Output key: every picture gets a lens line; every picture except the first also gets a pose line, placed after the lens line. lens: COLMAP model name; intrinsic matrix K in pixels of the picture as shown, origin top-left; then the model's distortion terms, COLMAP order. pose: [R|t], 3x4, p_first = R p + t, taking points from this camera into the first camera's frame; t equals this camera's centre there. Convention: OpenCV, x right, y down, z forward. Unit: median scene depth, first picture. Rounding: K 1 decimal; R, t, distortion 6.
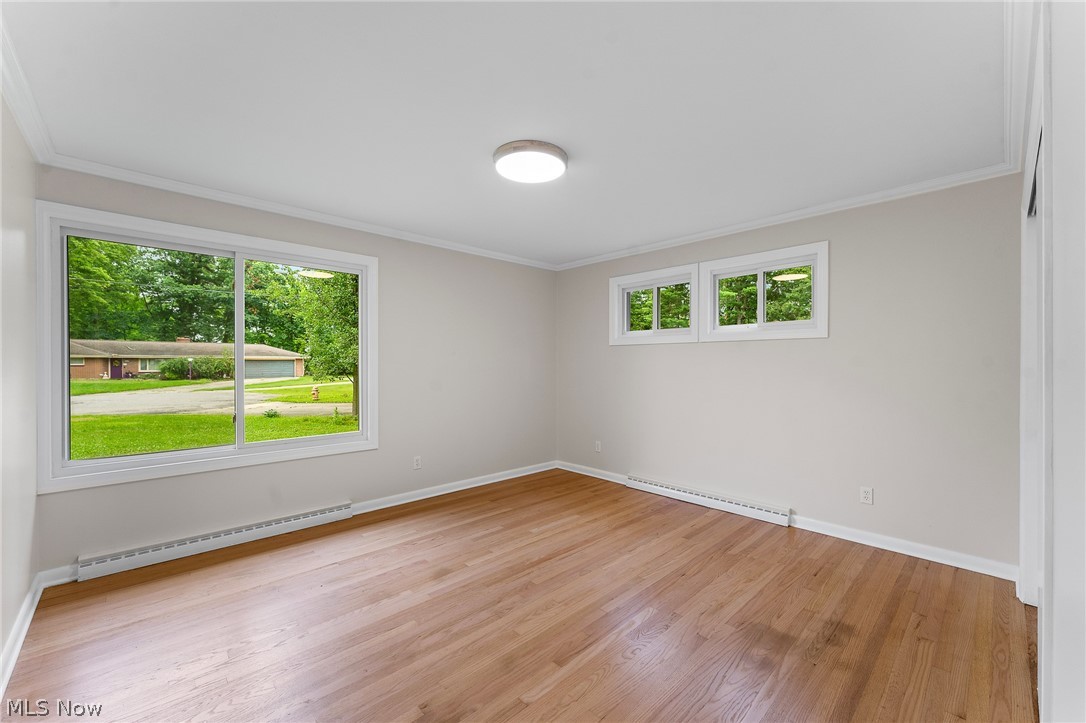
lens RADIAL K [[437.2, 0, 543.0], [0, 437.2, 361.5], [0, 0, 1]] dist [0.000396, 0.000052]
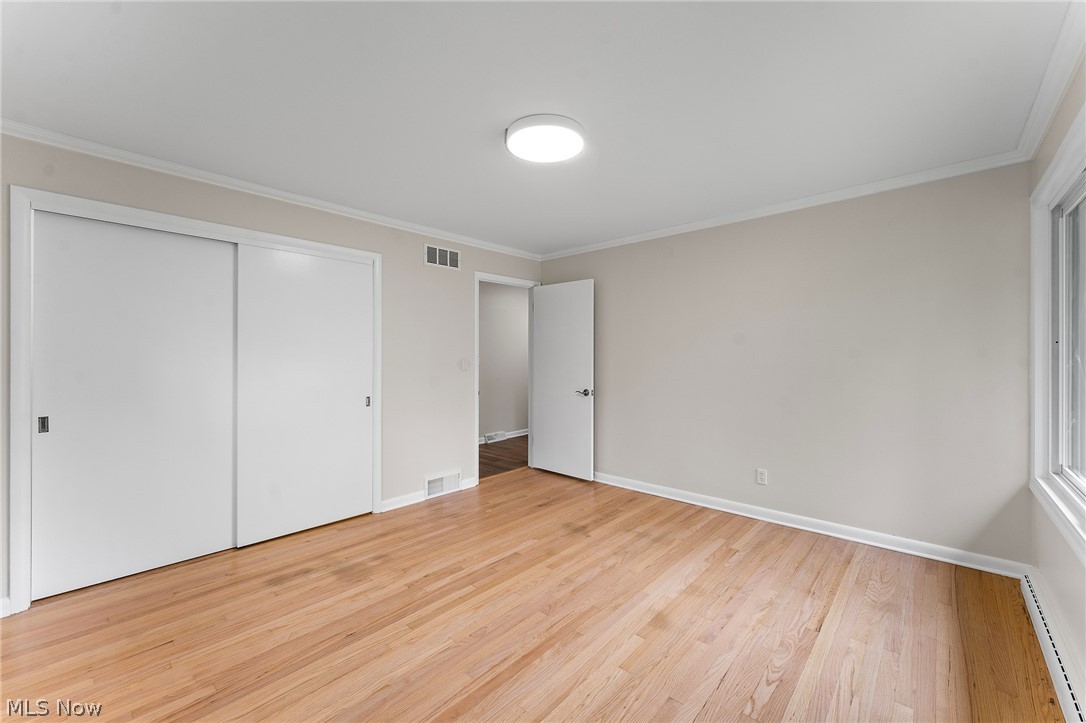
lens RADIAL K [[437.2, 0, 543.0], [0, 437.2, 361.5], [0, 0, 1]] dist [0.000396, 0.000052]
pose [[-0.997344, 0.000369, -0.072837, 0.045513], [-0.000049, 0.999984, 0.005736, 0.006451], [0.072838, 0.005724, -0.997327, 2.034556]]
